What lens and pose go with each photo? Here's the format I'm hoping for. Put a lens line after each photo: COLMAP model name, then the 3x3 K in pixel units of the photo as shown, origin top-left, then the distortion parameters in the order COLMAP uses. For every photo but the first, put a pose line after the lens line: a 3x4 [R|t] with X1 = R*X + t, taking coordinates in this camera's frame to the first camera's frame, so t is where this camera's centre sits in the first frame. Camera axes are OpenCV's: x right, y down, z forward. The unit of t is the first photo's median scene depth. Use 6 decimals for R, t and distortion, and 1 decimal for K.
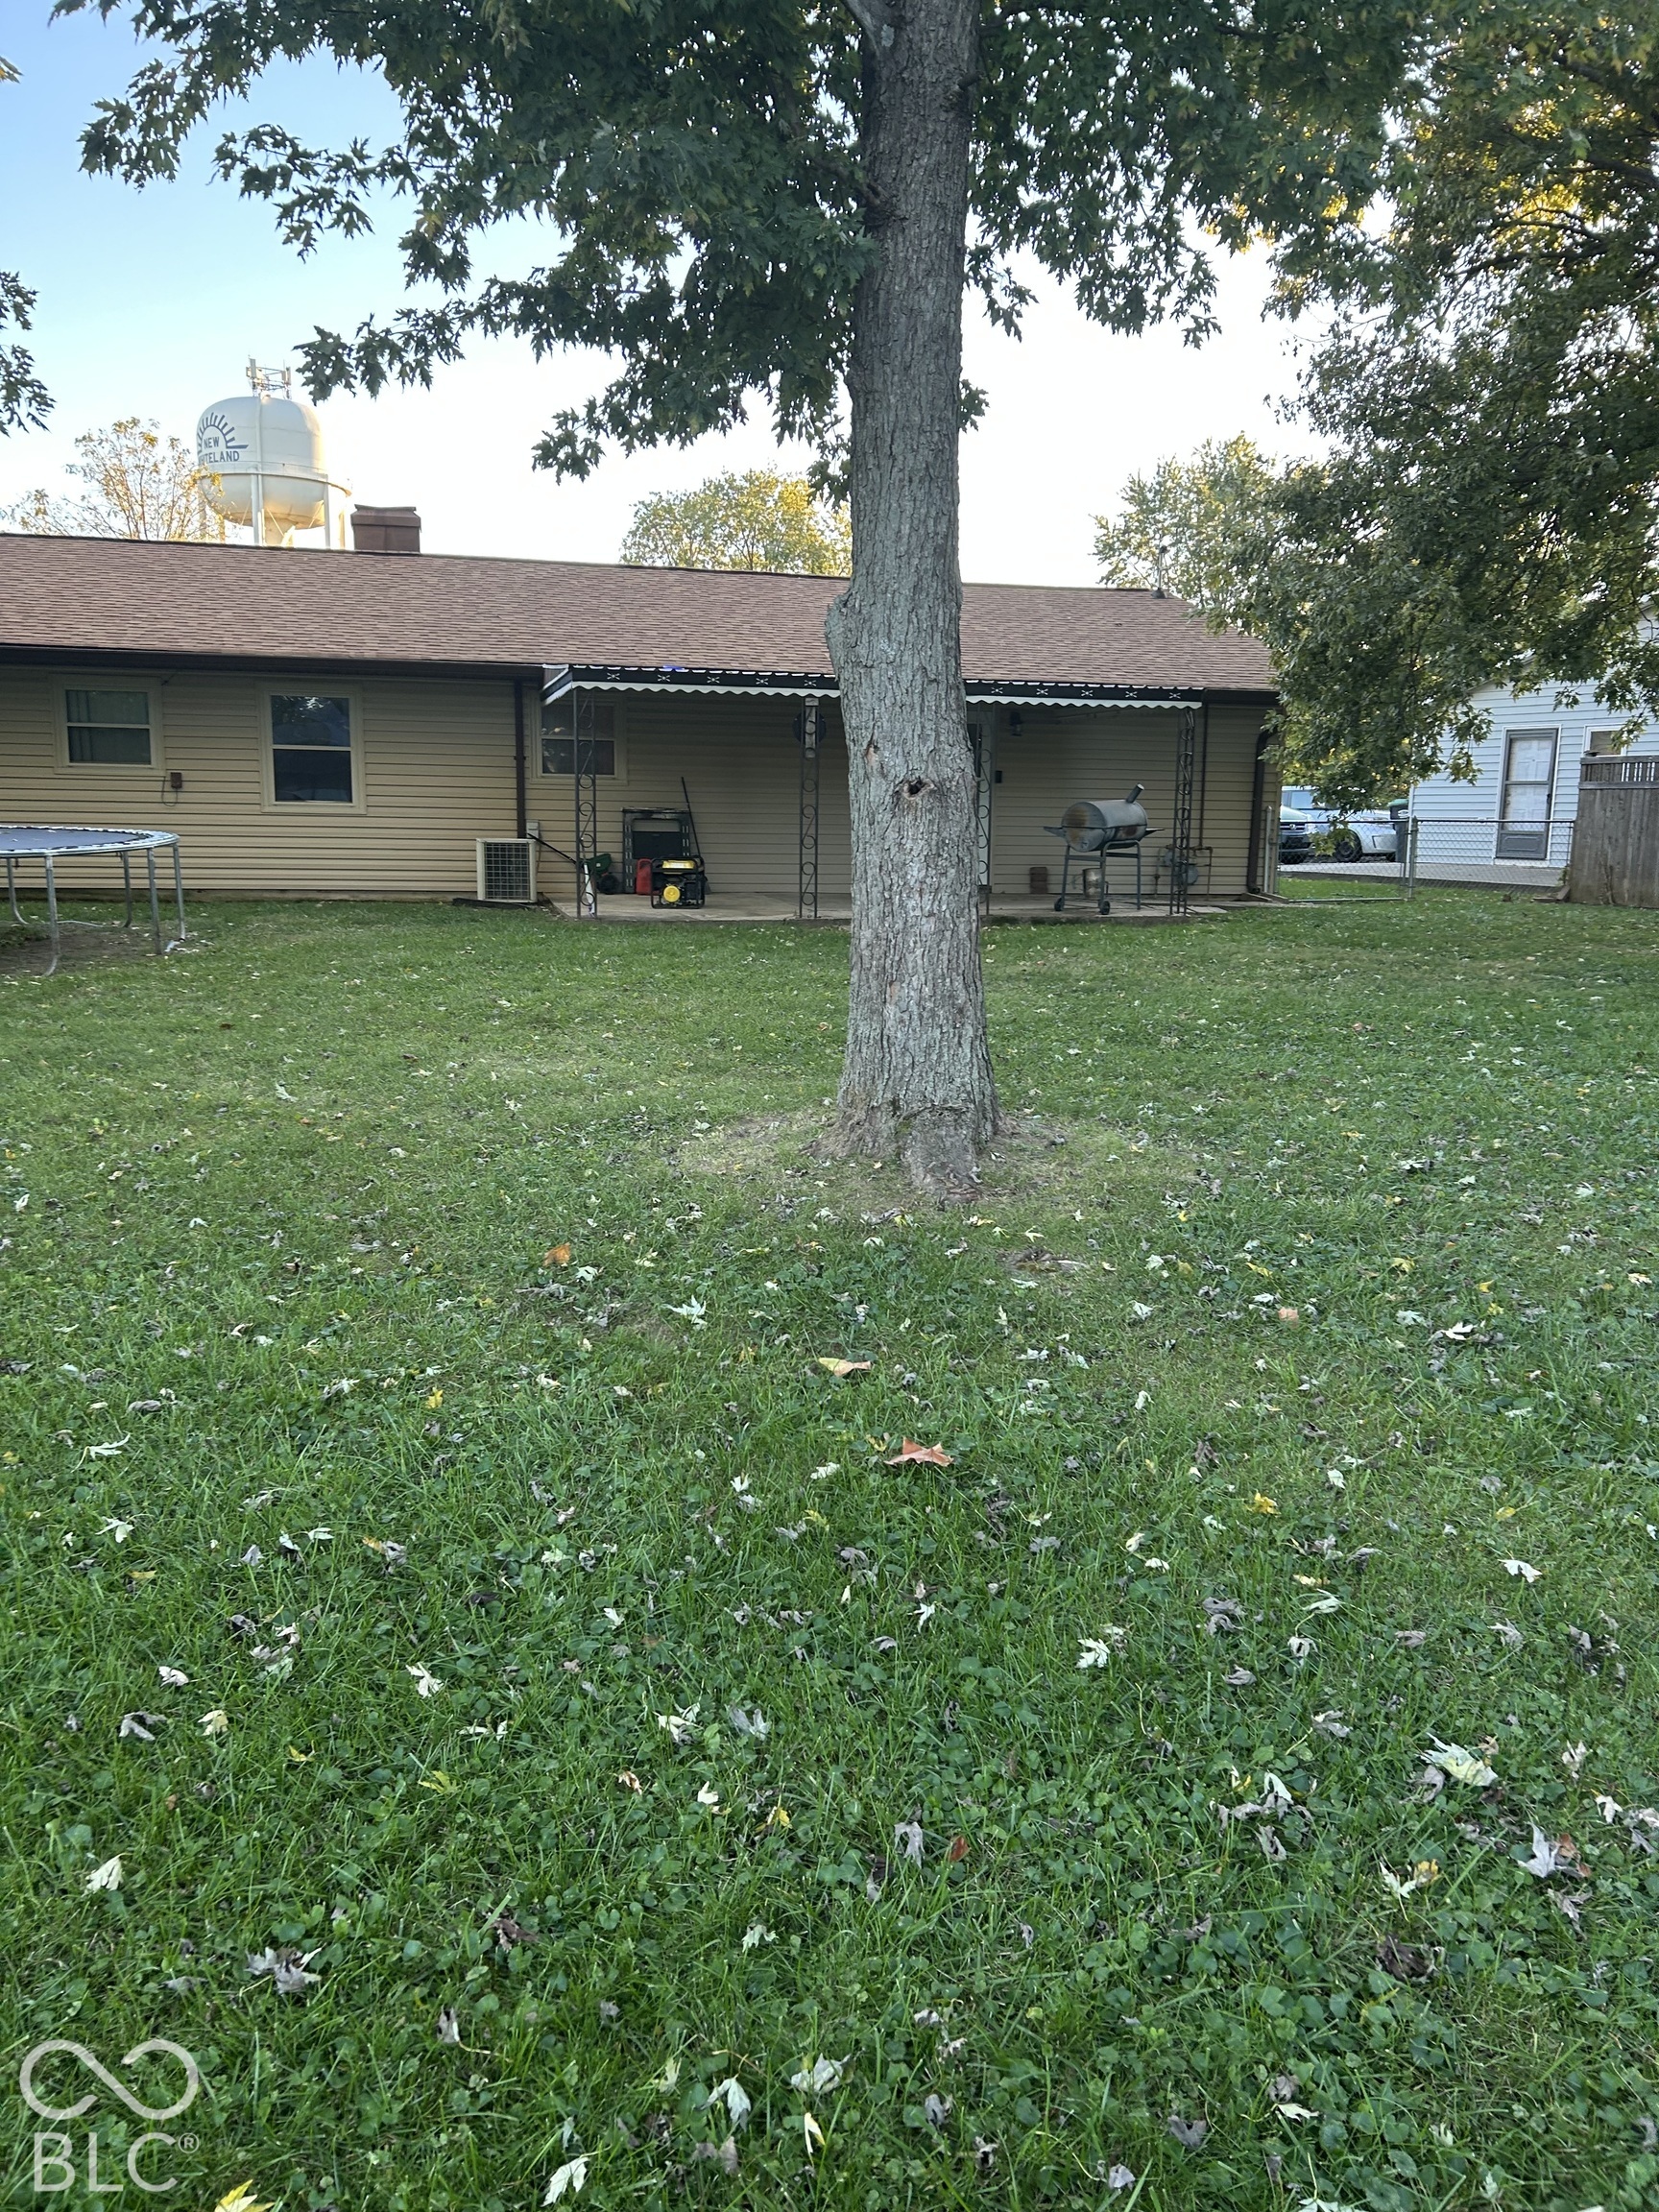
lens RADIAL K [[1689.0, 0, 826.3], [0, 1689.0, 1104.8], [0, 0, 1]] dist [0.009326, 0.001441]
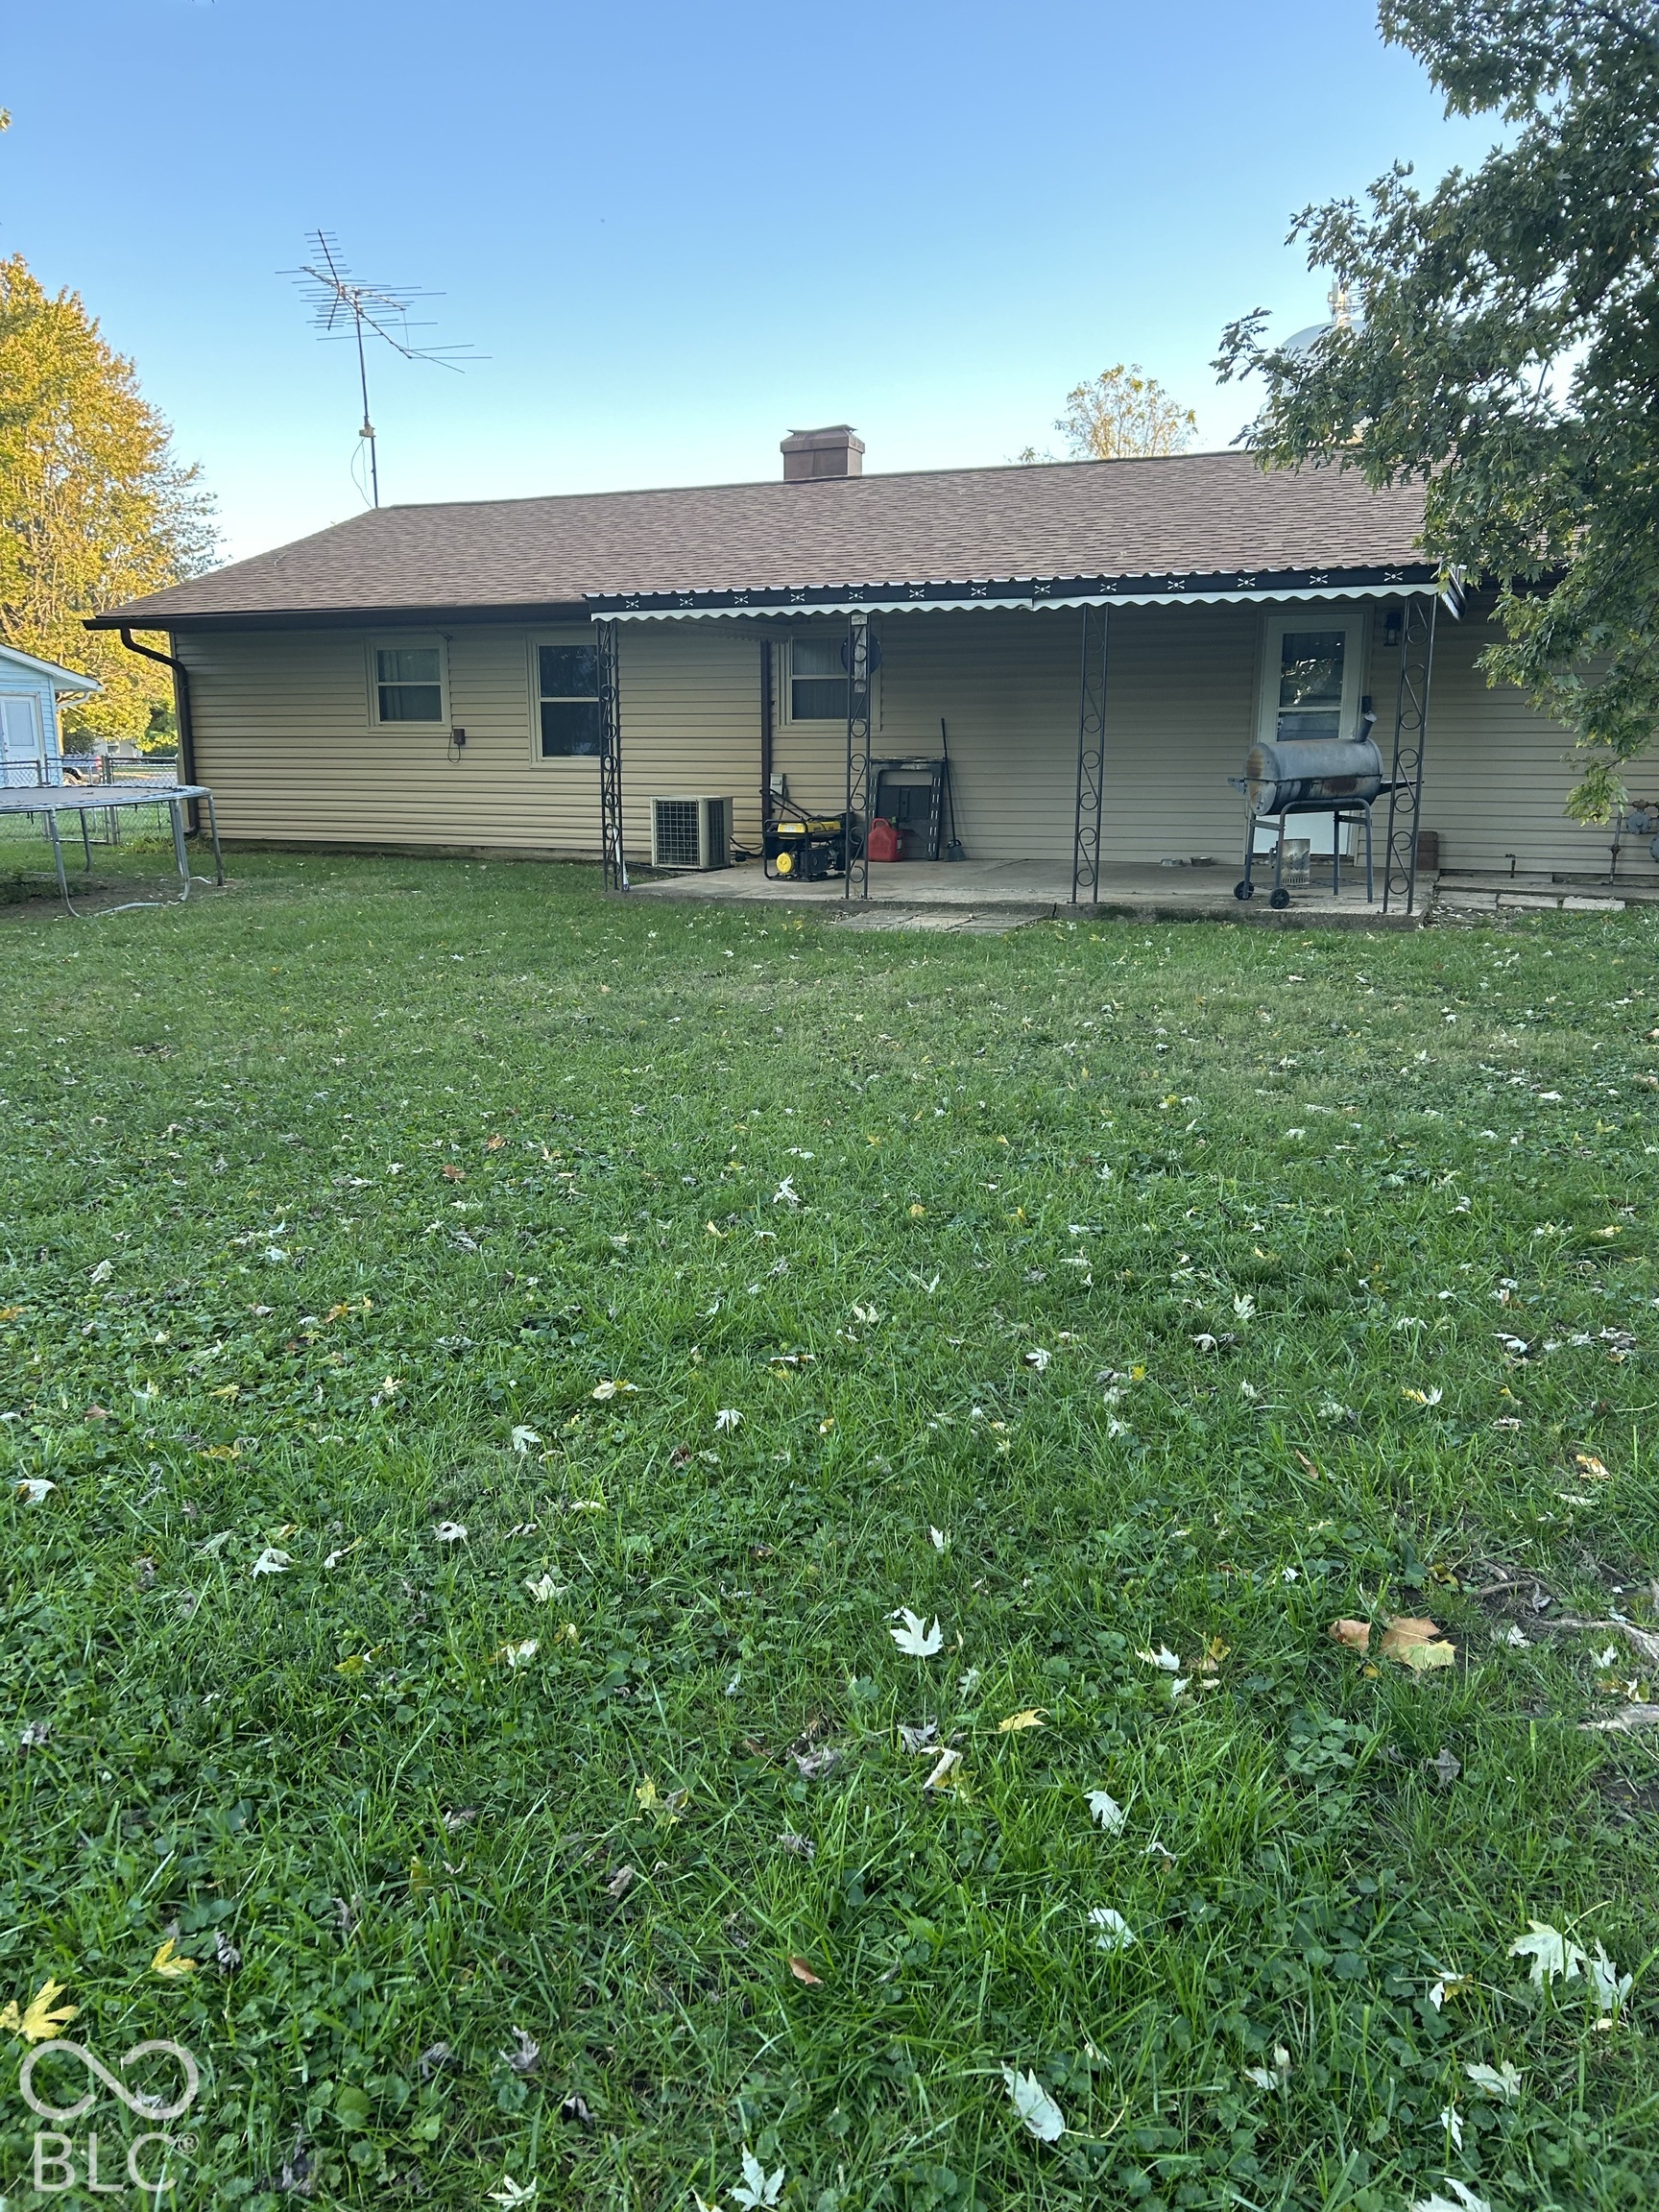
lens RADIAL K [[1689.0, 0, 829.6], [0, 1689.0, 1110.2], [0, 0, 1]] dist [0.009326, 0.001441]
pose [[0.797702, 0.110102, -0.592916, 0.402488], [-0.087598, 0.993919, 0.066714, -0.057743], [0.596656, -0.001280, 0.802496, 0.324349]]
